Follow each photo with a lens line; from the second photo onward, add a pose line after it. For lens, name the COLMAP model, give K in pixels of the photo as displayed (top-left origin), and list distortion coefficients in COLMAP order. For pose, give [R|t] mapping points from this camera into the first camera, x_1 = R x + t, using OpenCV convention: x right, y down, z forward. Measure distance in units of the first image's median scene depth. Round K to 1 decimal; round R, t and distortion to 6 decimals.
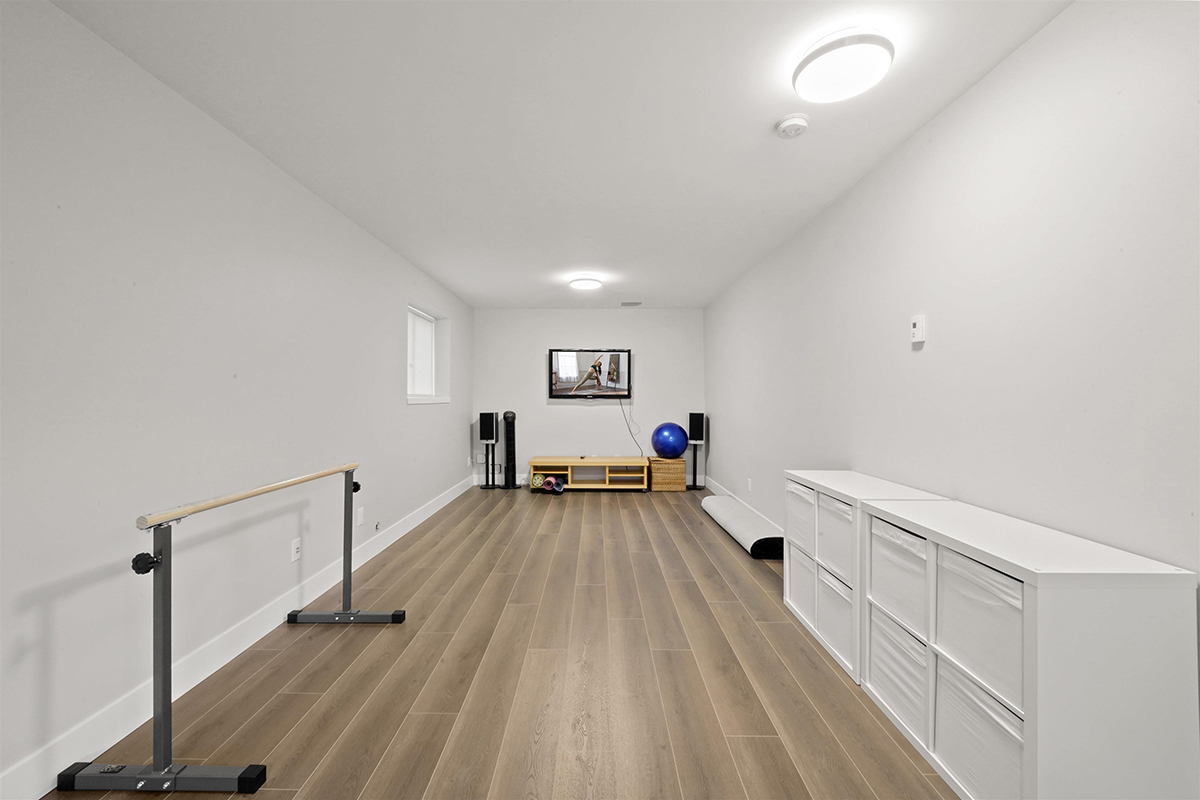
lens RADIAL K [[445.8, 0, 596.3], [0, 445.8, 390.9], [0, 0, 1]] dist [-0.016773, 0.000128]
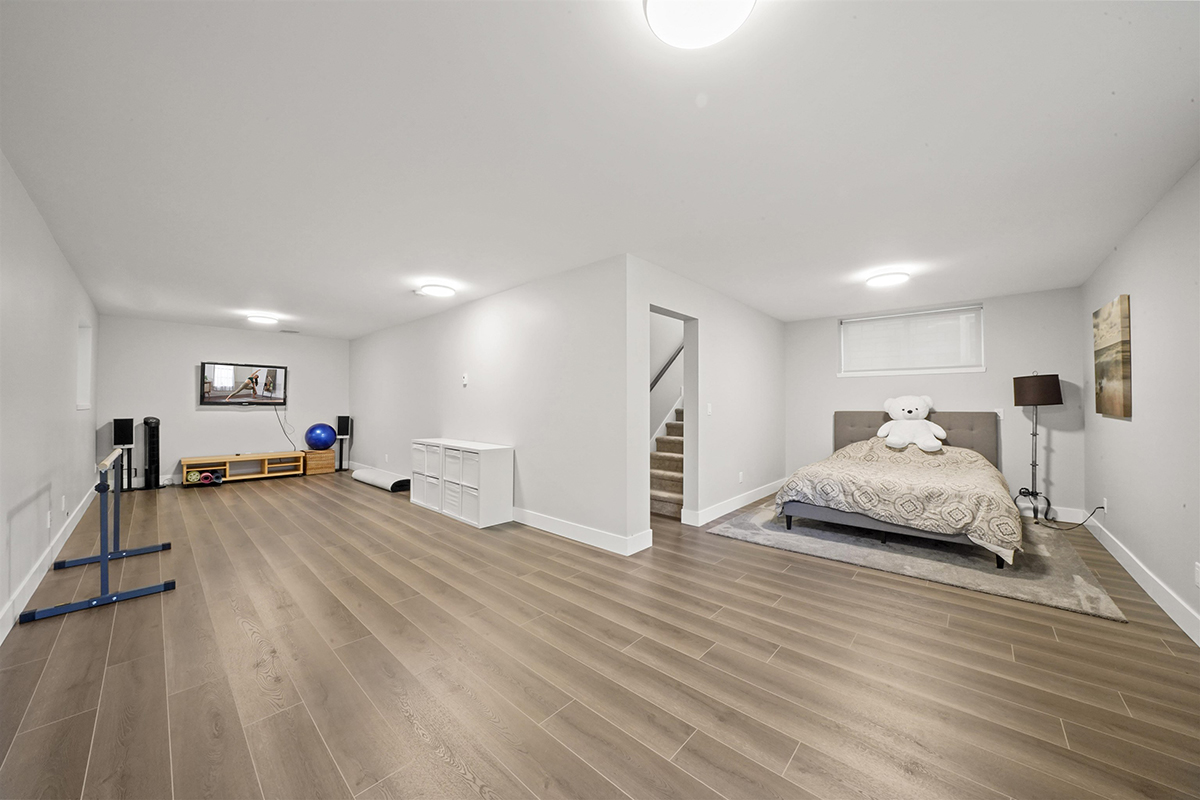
lens RADIAL K [[421.8, 0, 595.0], [0, 421.8, 397.1], [0, 0, 1]] dist [-0.017884, 0.000673]
pose [[0.669118, 0.015748, 0.742989, -0.221362], [-0.013929, 0.999866, -0.008649, -0.008300], [-0.743025, -0.004562, 0.669248, -0.452881]]
